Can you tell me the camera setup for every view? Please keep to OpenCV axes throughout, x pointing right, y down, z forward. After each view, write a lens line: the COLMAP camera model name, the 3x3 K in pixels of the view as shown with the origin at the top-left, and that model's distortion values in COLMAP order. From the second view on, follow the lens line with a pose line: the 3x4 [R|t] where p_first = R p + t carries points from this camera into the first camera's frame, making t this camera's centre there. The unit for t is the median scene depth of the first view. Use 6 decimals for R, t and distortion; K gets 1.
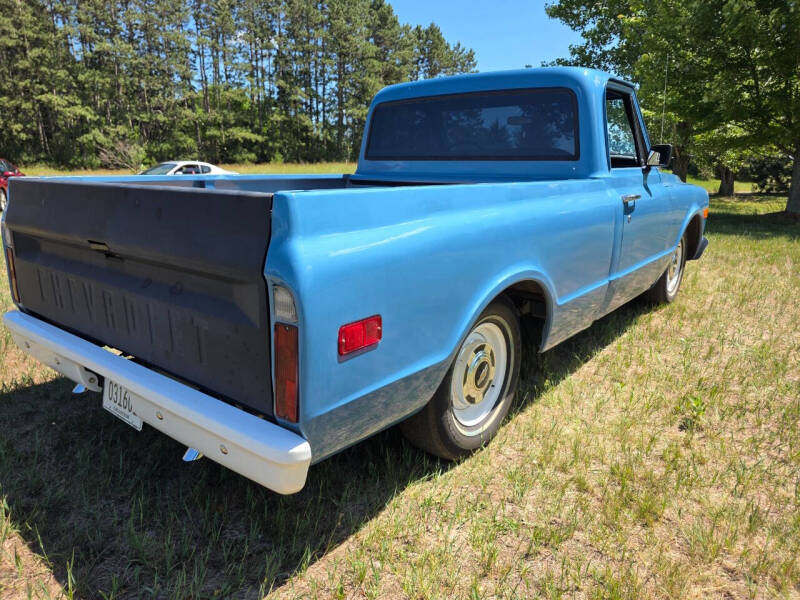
lens RADIAL K [[547.6, 0, 415.9], [0, 547.6, 304.7], [0, 0, 1]] dist [0.000571, -0.004356]
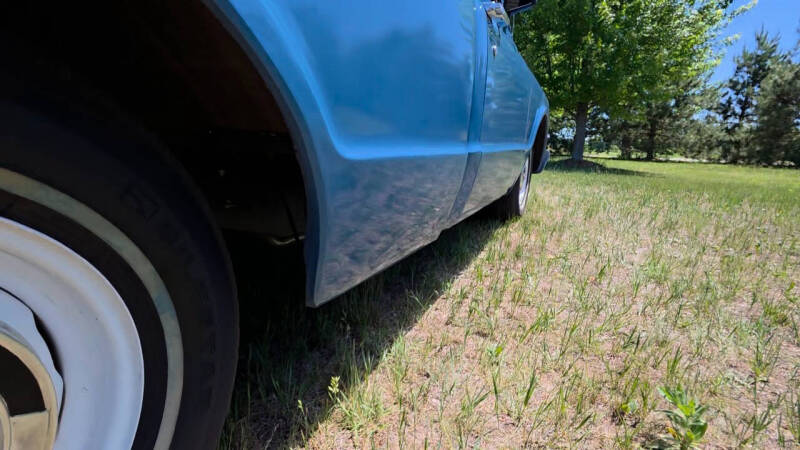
lens RADIAL K [[405.1, 0, 404.6], [0, 405.1, 221.2], [0, 0, 1]] dist [0.003985, 0.000414]
pose [[0.972469, -0.028011, 0.231343, 0.158868], [0.038738, 0.998368, -0.041957, 0.030426], [-0.229790, 0.049764, 0.971967, 0.501447]]
